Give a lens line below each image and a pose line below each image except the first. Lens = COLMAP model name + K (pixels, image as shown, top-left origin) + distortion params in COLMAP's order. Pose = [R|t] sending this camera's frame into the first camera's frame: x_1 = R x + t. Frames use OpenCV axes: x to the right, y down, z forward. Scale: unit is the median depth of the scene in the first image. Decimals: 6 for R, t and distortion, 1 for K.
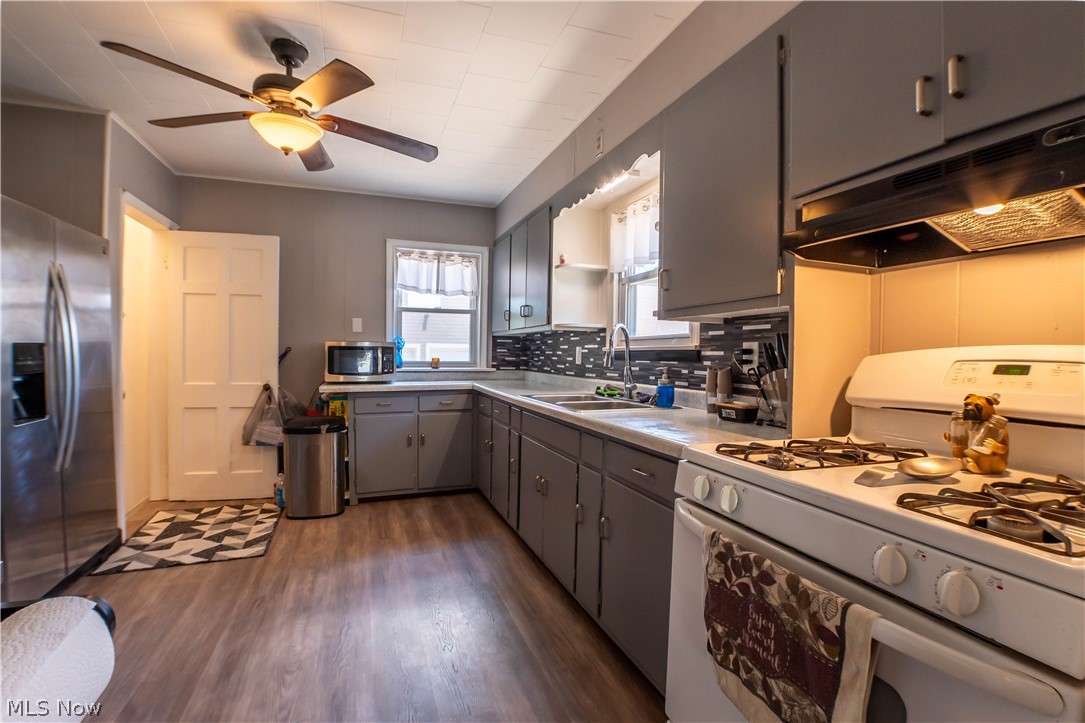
lens RADIAL K [[494.5, 0, 537.2], [0, 494.5, 359.9], [0, 0, 1]] dist [-0.035209, 0.001879]
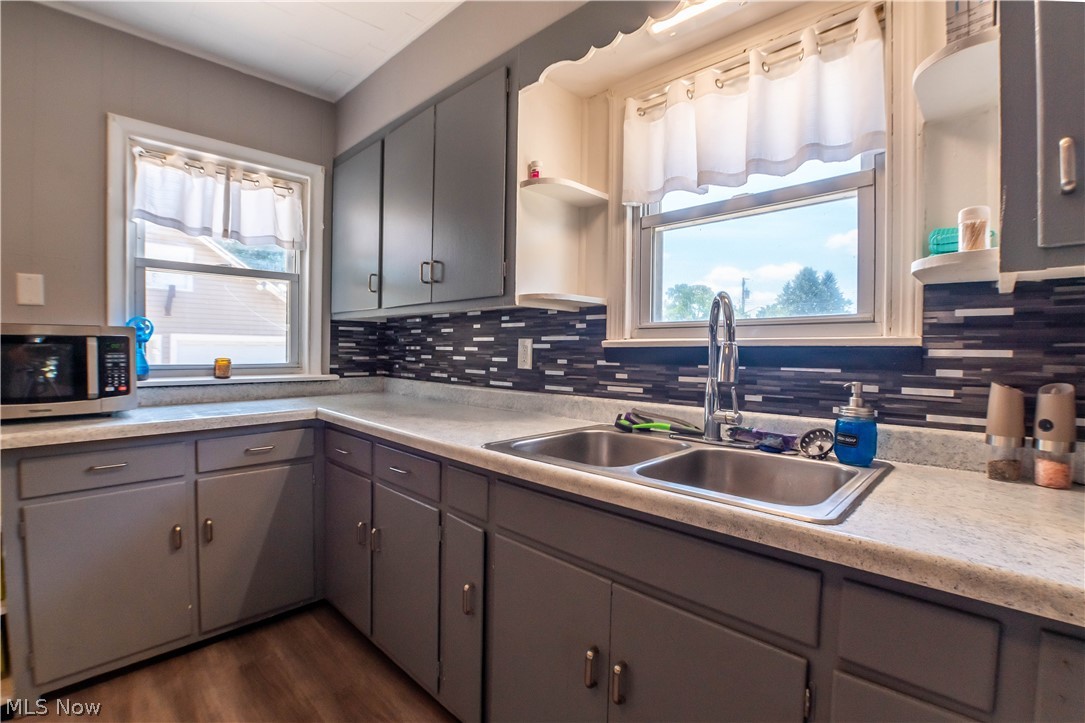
lens RADIAL K [[494.5, 0, 537.2], [0, 494.5, 359.9], [0, 0, 1]] dist [-0.035209, 0.001879]
pose [[0.904902, -0.010049, 0.425501, -0.157974], [0.004715, 0.999897, 0.013587, -0.010218], [-0.425594, -0.010289, 0.904856, 0.490755]]
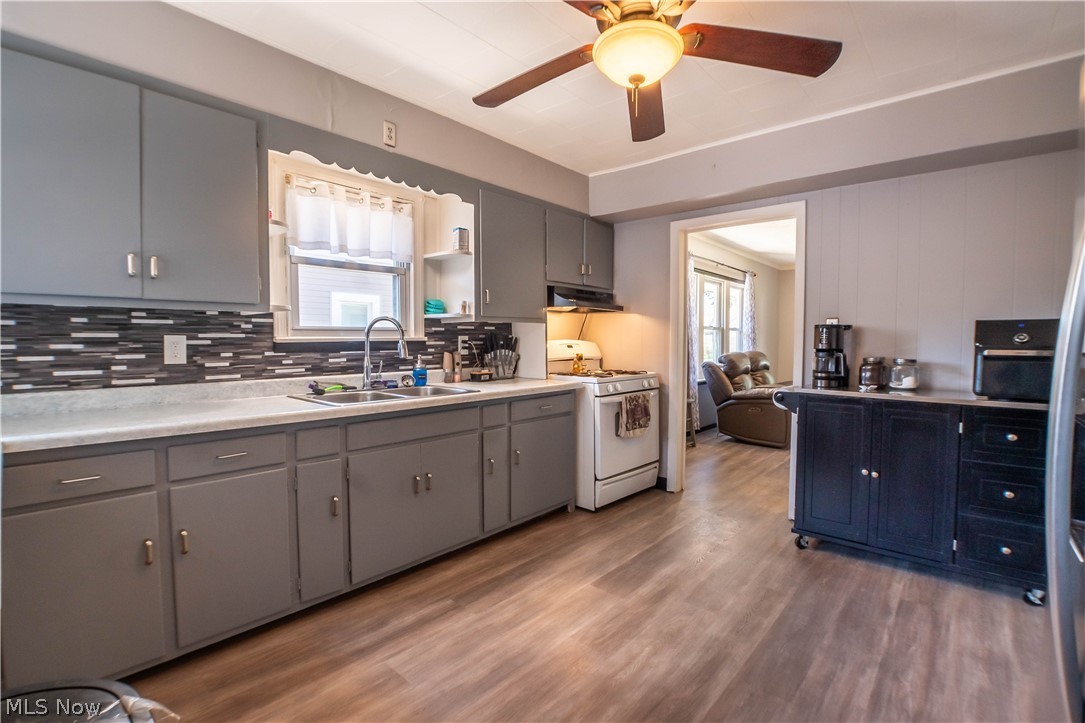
lens RADIAL K [[494.5, 0, 537.2], [0, 494.5, 359.9], [0, 0, 1]] dist [-0.035209, 0.001879]
pose [[-0.473517, -0.049473, 0.879394, -0.696764], [0.004587, 0.998269, 0.058631, -0.031142], [-0.880773, 0.031796, -0.472470, 0.932556]]
